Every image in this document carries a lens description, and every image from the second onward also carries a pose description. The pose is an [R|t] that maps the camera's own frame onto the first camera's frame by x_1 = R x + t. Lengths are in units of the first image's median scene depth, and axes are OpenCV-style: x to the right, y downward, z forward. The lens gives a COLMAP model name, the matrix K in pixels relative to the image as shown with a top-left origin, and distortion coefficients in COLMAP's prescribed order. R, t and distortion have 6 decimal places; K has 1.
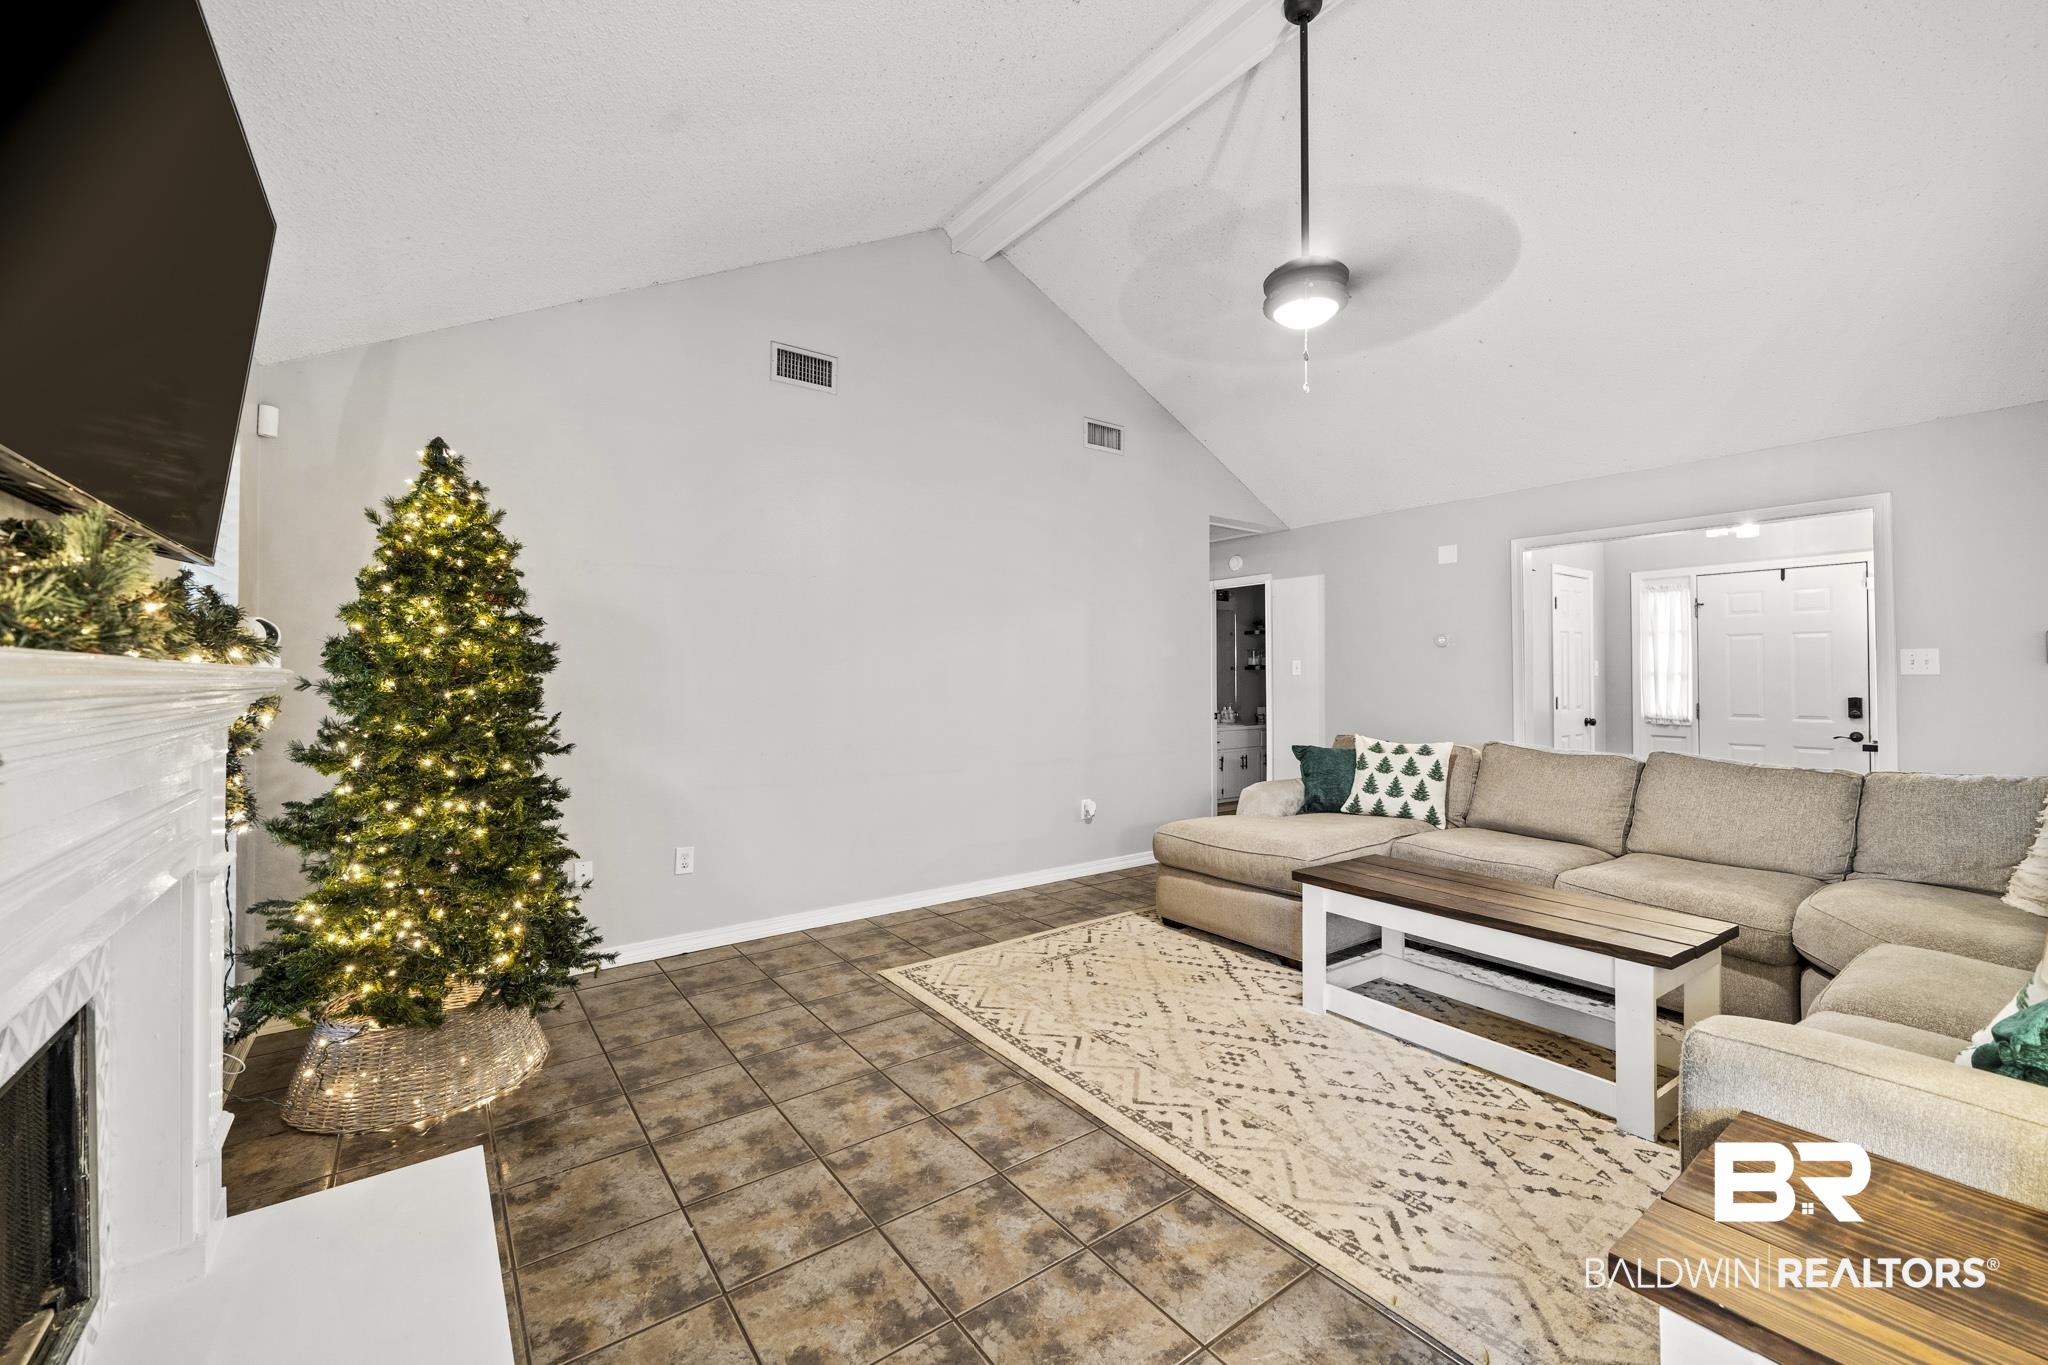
lens RADIAL K [[801.5, 0, 1036.2], [0, 801.5, 668.0], [0, 0, 1]] dist [-0.001772, -0.000039]
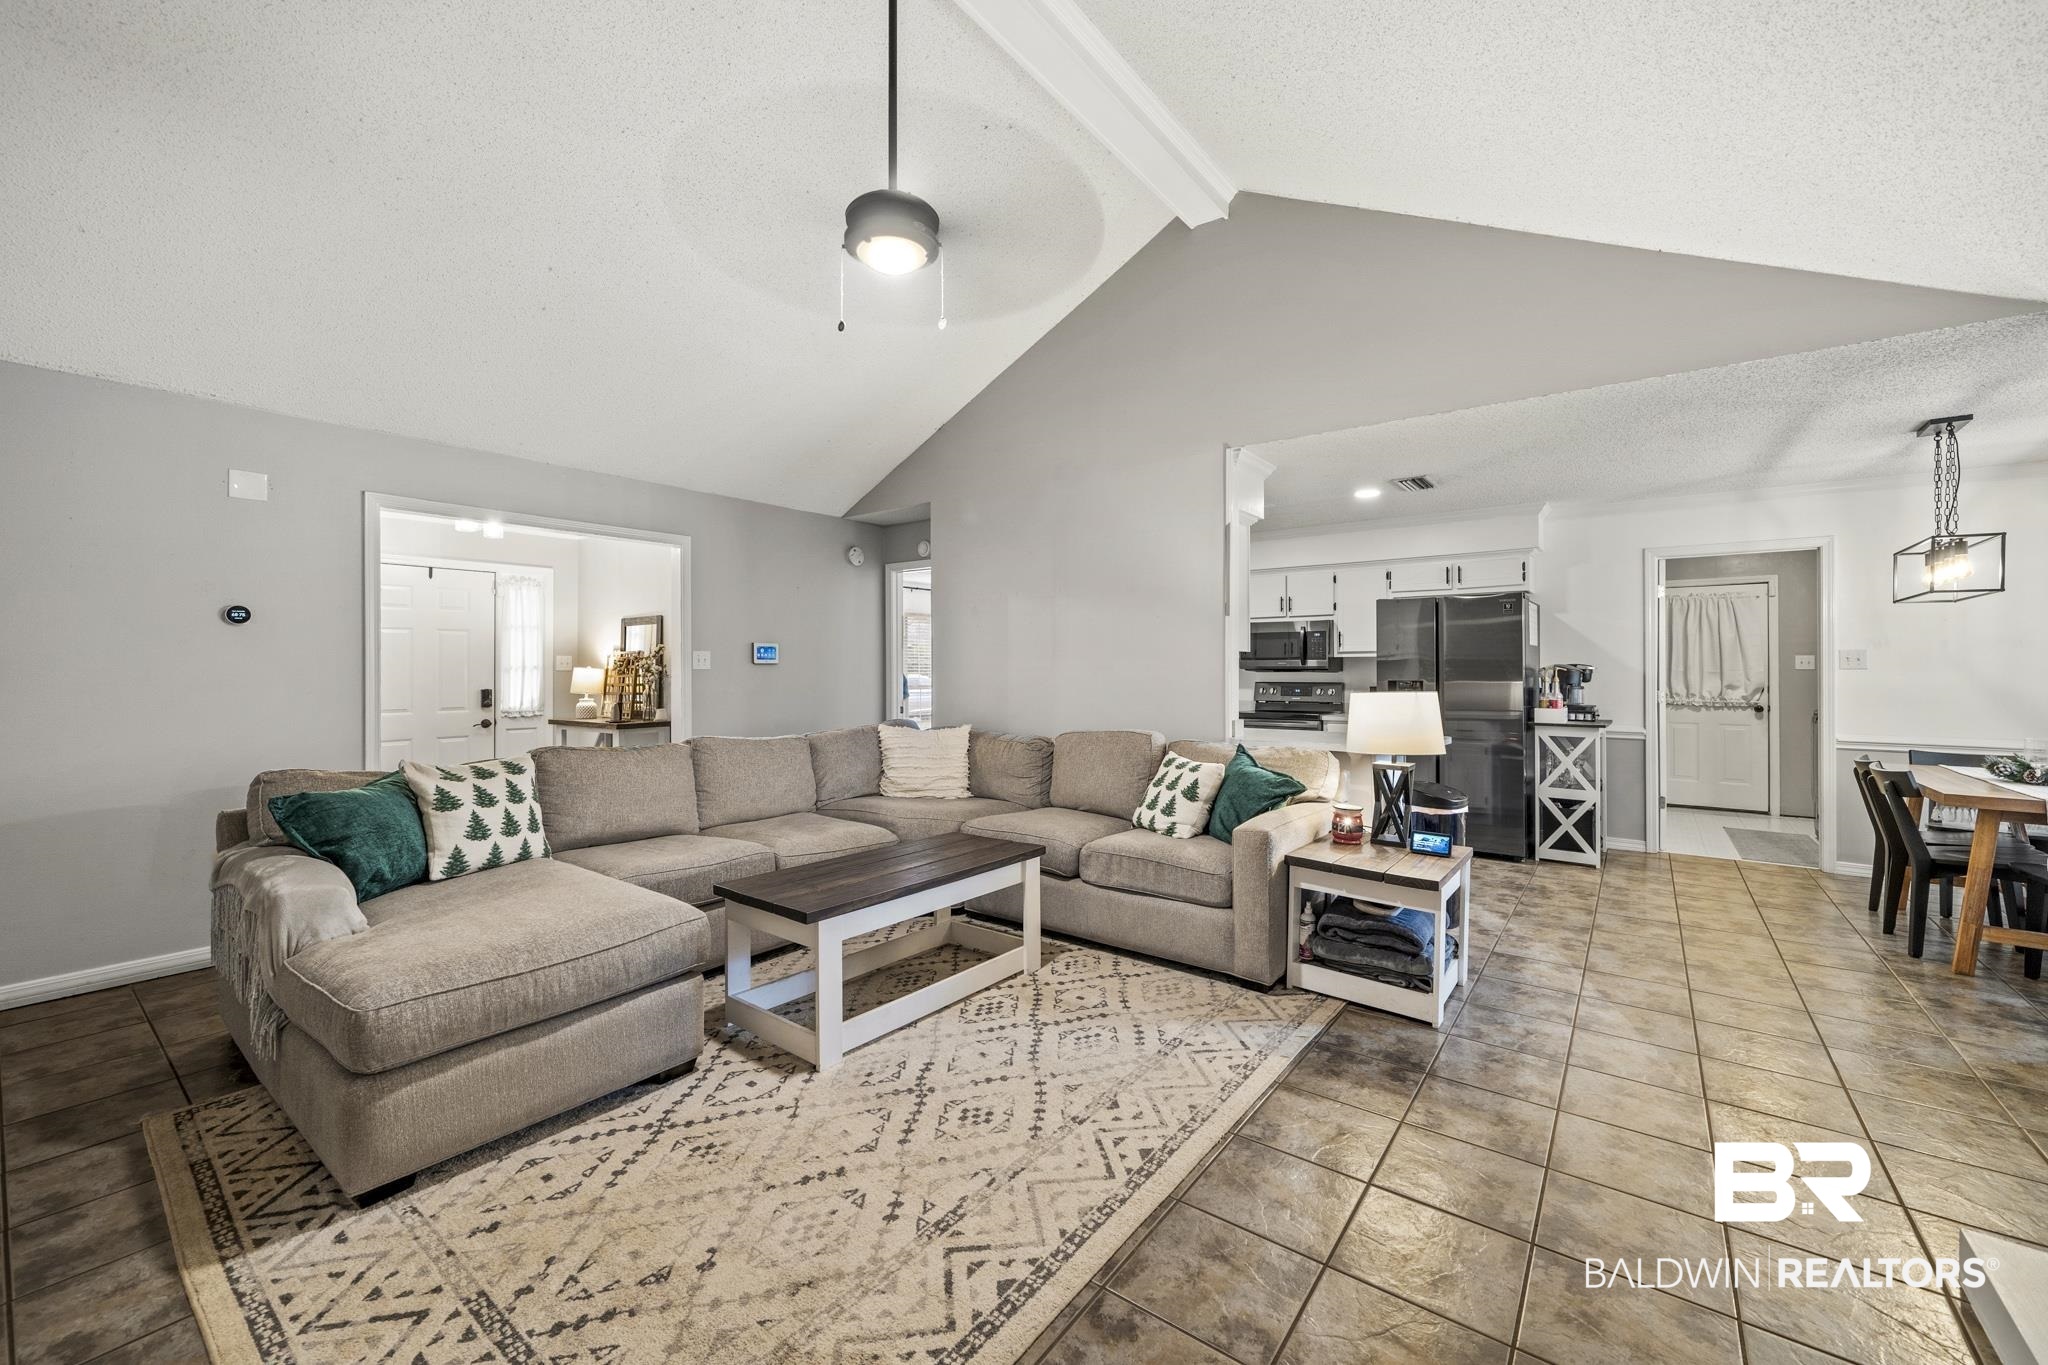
lens RADIAL K [[801.5, 0, 1017.8], [0, 801.5, 668.9], [0, 0, 1]] dist [-0.001772, -0.000039]
pose [[-0.252114, 0.003029, 0.967693, -0.505390], [-0.008873, 0.999946, -0.005441, 0.012677], [-0.967657, -0.009958, -0.252073, 1.000338]]
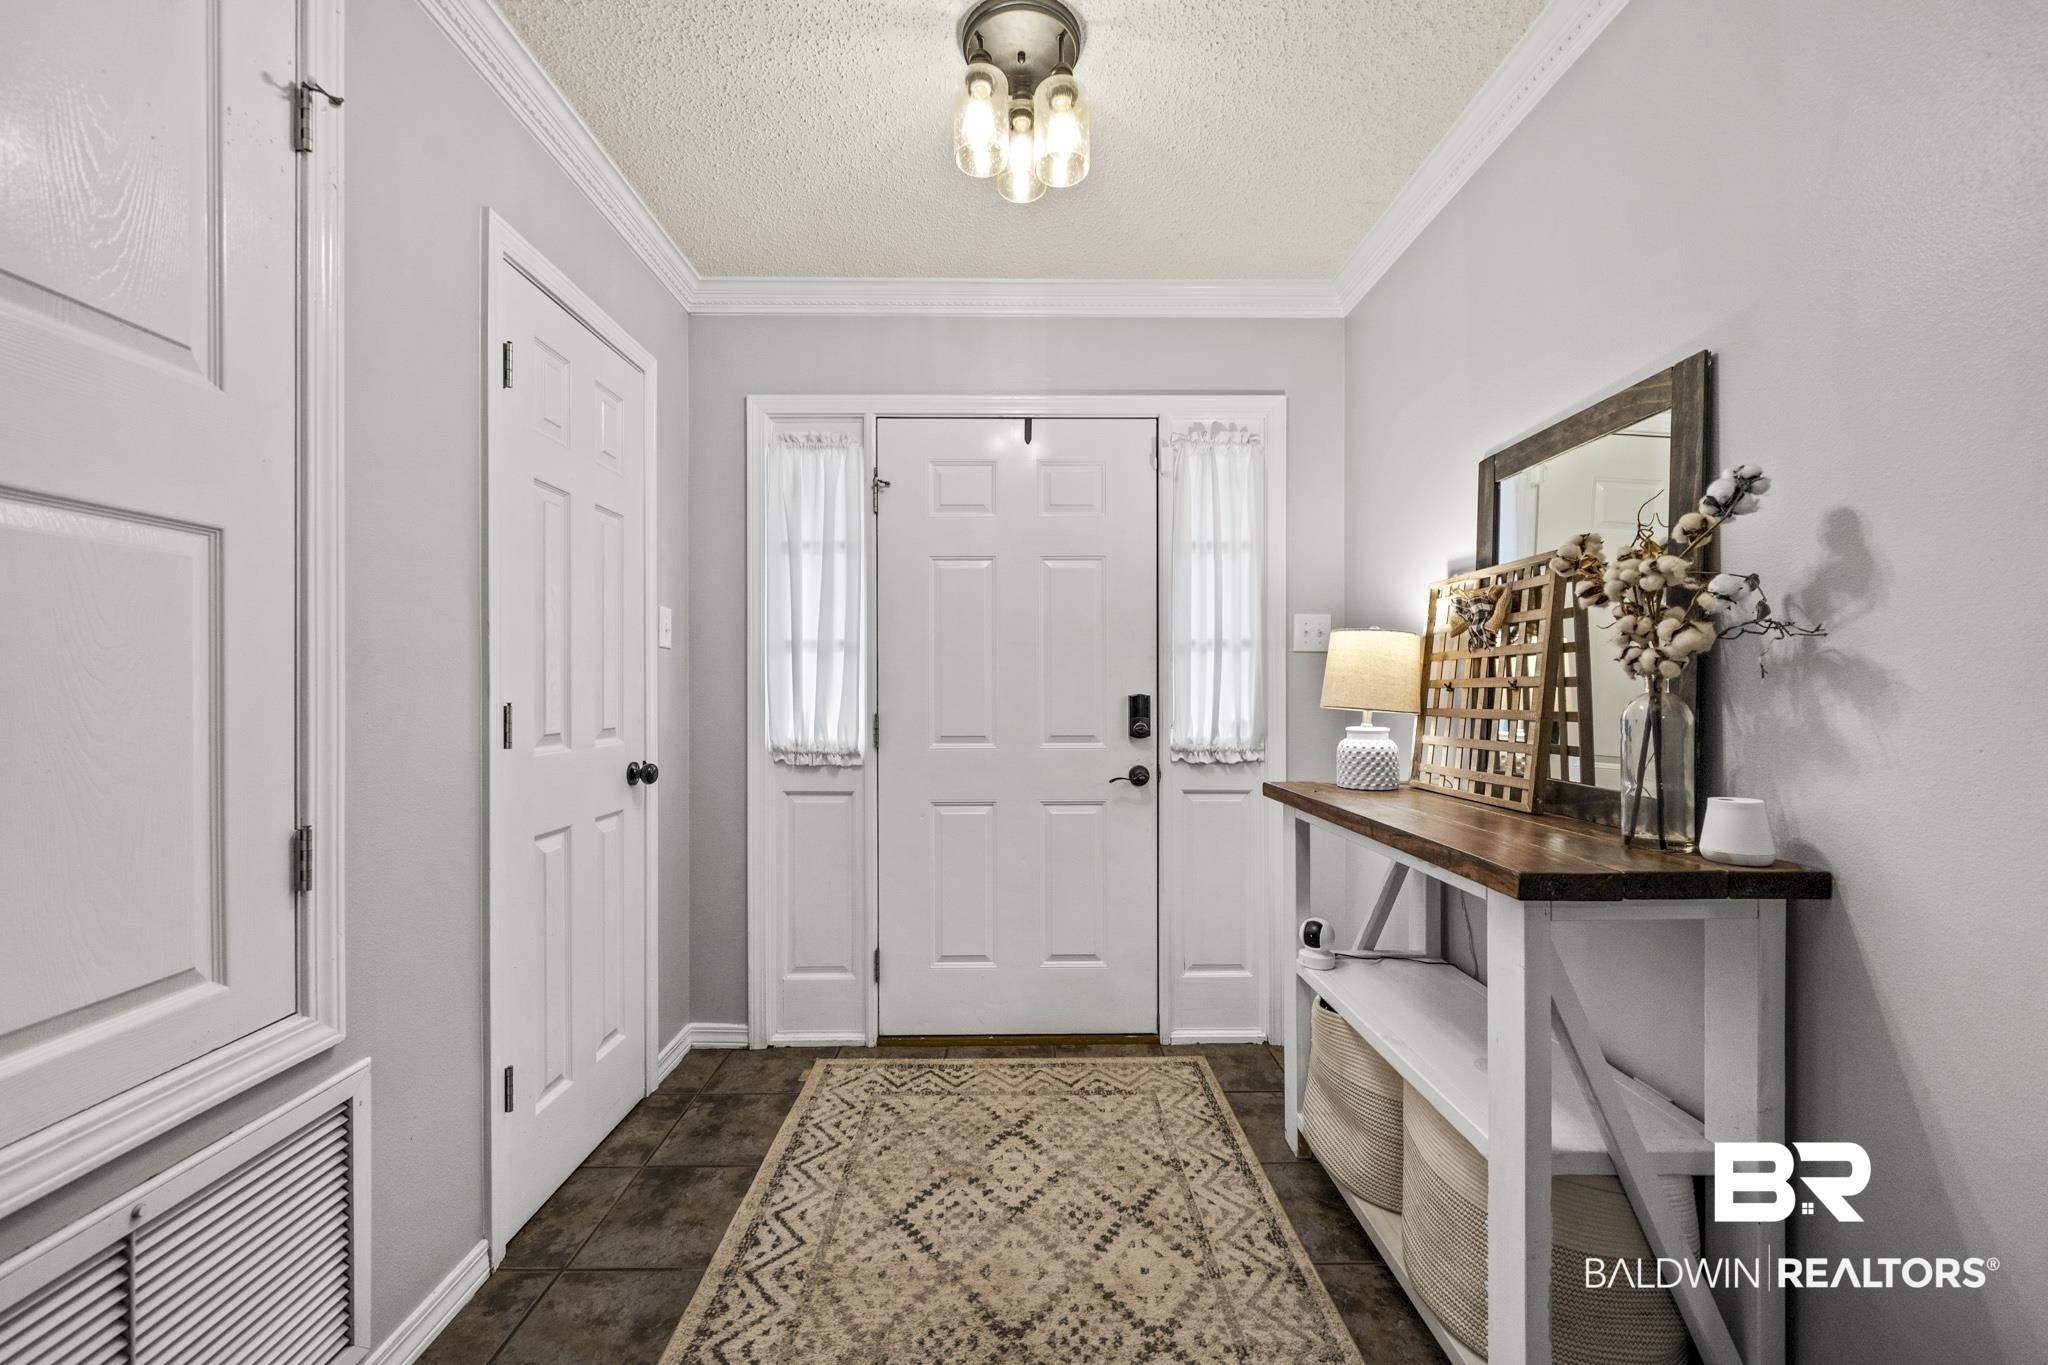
lens RADIAL K [[801.5, 0, 1039.4], [0, 801.5, 683.6], [0, 0, 1]] dist [-0.001772, -0.000039]
pose [[0.573727, 0.005720, 0.819026, 1.075116], [-0.010128, 0.999949, 0.000111, 0.055348], [-0.818984, -0.008359, 0.573756, 1.397334]]
